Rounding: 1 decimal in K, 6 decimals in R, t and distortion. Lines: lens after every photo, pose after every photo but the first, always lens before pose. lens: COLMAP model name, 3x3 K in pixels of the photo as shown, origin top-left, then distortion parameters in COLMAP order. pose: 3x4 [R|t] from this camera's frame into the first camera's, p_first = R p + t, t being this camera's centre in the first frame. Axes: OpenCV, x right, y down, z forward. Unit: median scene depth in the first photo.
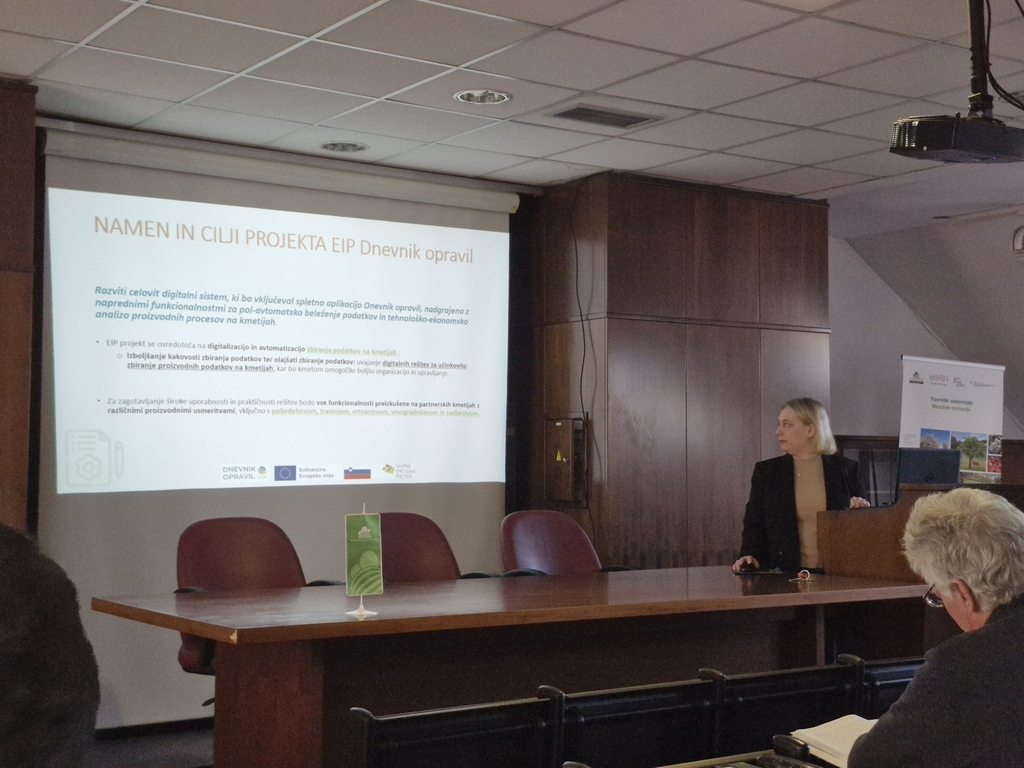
lens RADIAL K [[1444.1, 0, 533.8], [0, 1444.1, 384.0], [0, 0, 1]] dist [0.192234, -0.542623]
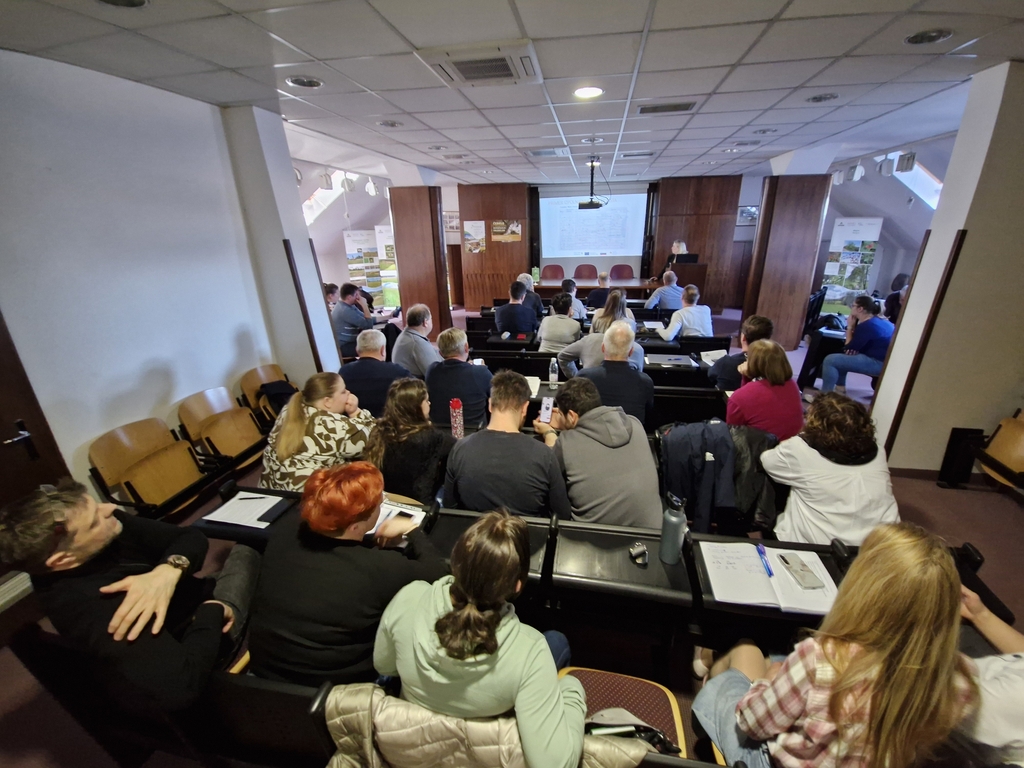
lens RADIAL K [[412.4, 0, 518.7], [0, 412.4, 379.4], [0, 0, 1]] dist [0.000578, -0.010062]
pose [[0.716986, 0.222628, -0.660582, 0.676128], [0.058499, 0.925072, 0.375260, -0.083016], [0.694629, -0.307700, 0.650240, -0.209924]]
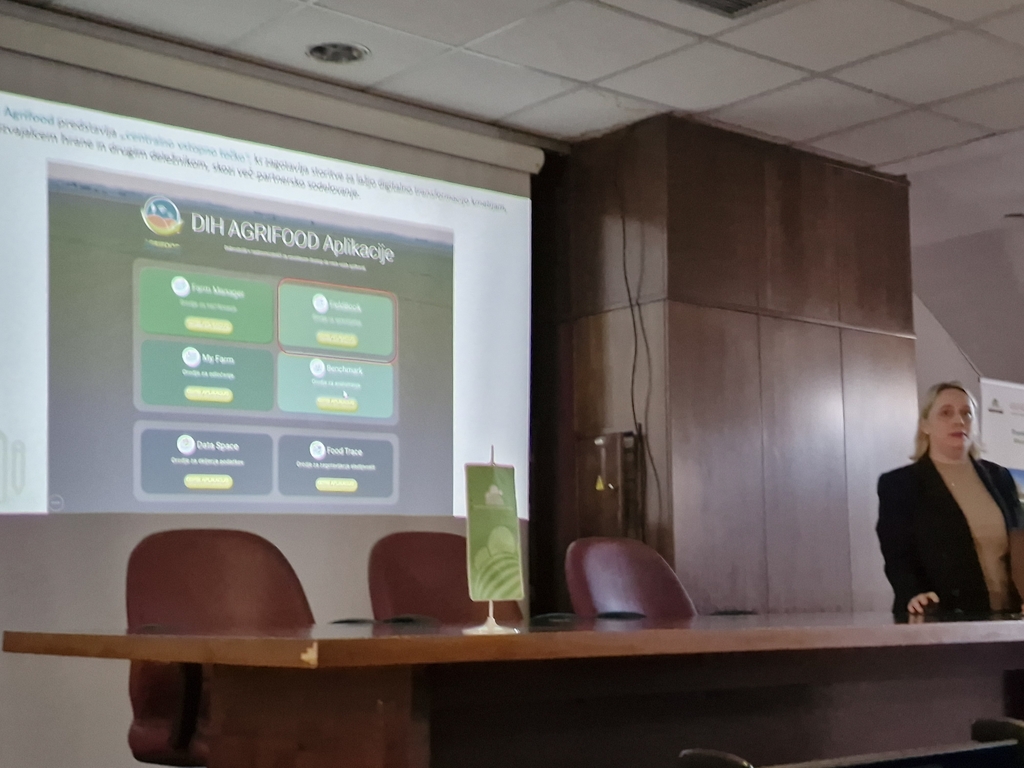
lens RADIAL K [[1444.1, 0, 533.8], [0, 1444.1, 384.0], [0, 0, 1]] dist [0.192234, -0.542623]
pose [[0.995147, 0.002237, 0.098371, -0.099175], [0.006408, 0.996146, -0.087480, 0.068345], [-0.098188, 0.087686, 0.991297, 0.256681]]
